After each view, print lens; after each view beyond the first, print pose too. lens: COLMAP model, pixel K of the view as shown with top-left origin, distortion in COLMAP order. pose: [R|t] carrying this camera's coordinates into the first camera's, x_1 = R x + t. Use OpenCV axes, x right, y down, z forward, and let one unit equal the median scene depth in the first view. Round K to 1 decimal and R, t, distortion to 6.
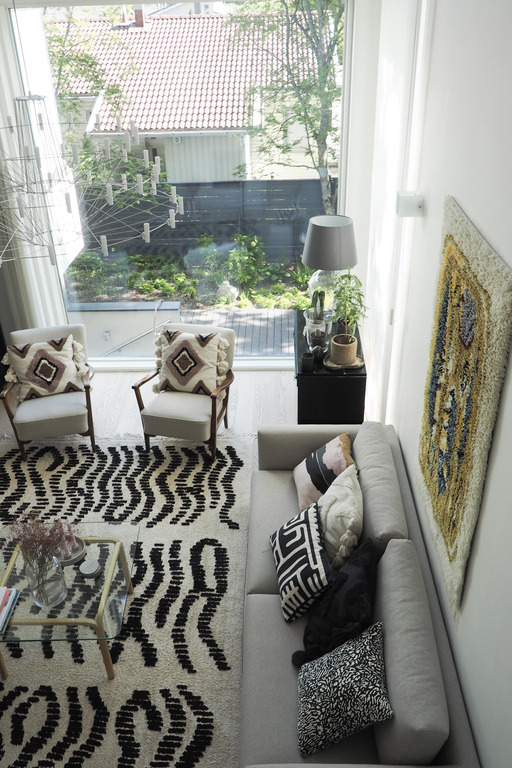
lens RADIAL K [[687.9, 0, 256.0], [0, 687.9, 384.0], [0, 0, 1]] dist [-0.012428, -0.003336]
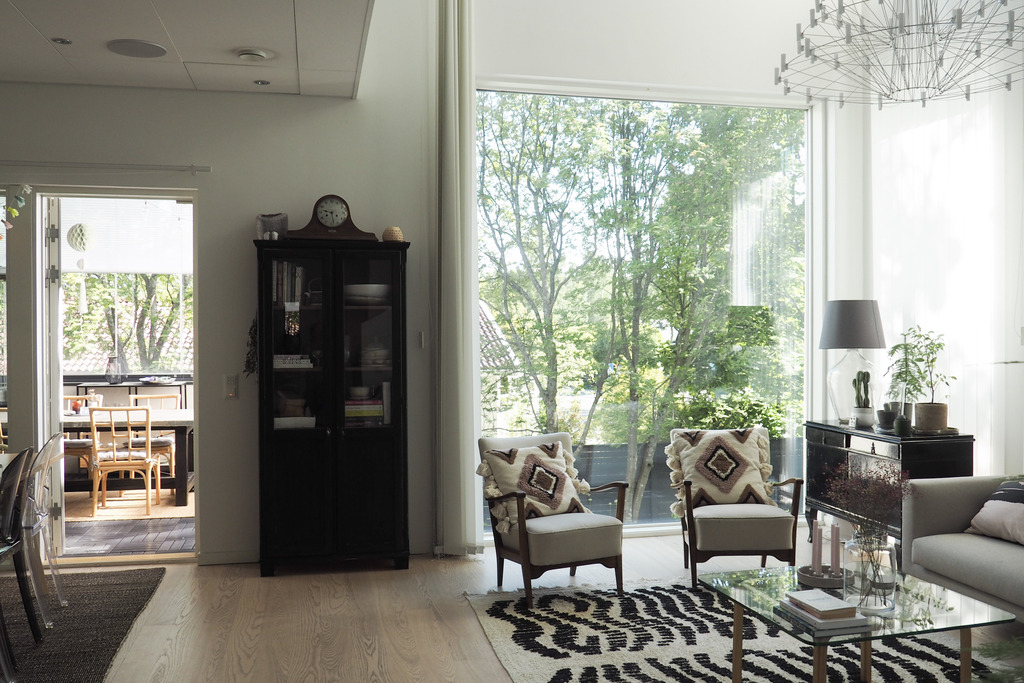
lens RADIAL K [[913.8, 0, 512.0], [0, 913.8, 341.5], [0, 0, 1]] dist [-0.071726, 0.005917]
pose [[0.968297, 0.021088, 0.248910, -0.595982], [0.109774, 0.859144, -0.499821, 0.336788], [-0.224390, 0.511299, 0.829592, 0.156342]]
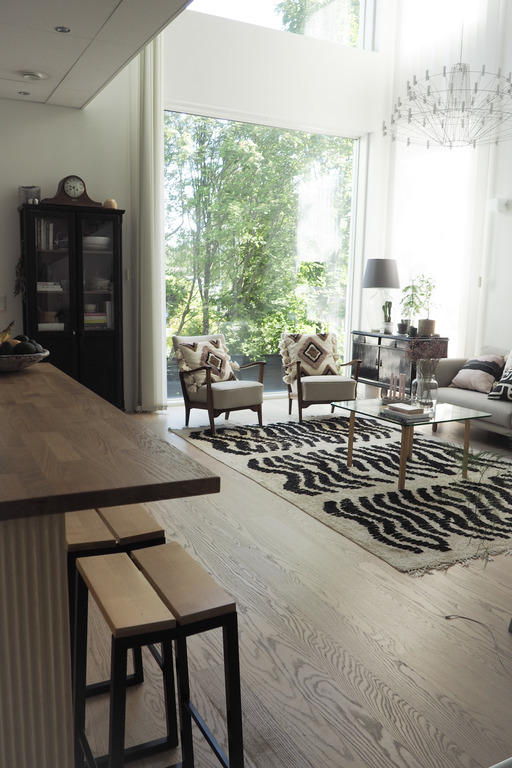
lens RADIAL K [[654.4, 0, 257.5], [0, 654.4, 402.2], [0, 0, 1]] dist [-0.105179, 0.057625]
pose [[0.867957, -0.039477, 0.495068, -0.827343], [0.217276, 0.926561, -0.307045, 0.419454], [-0.446589, 0.374068, 0.812792, 0.086465]]
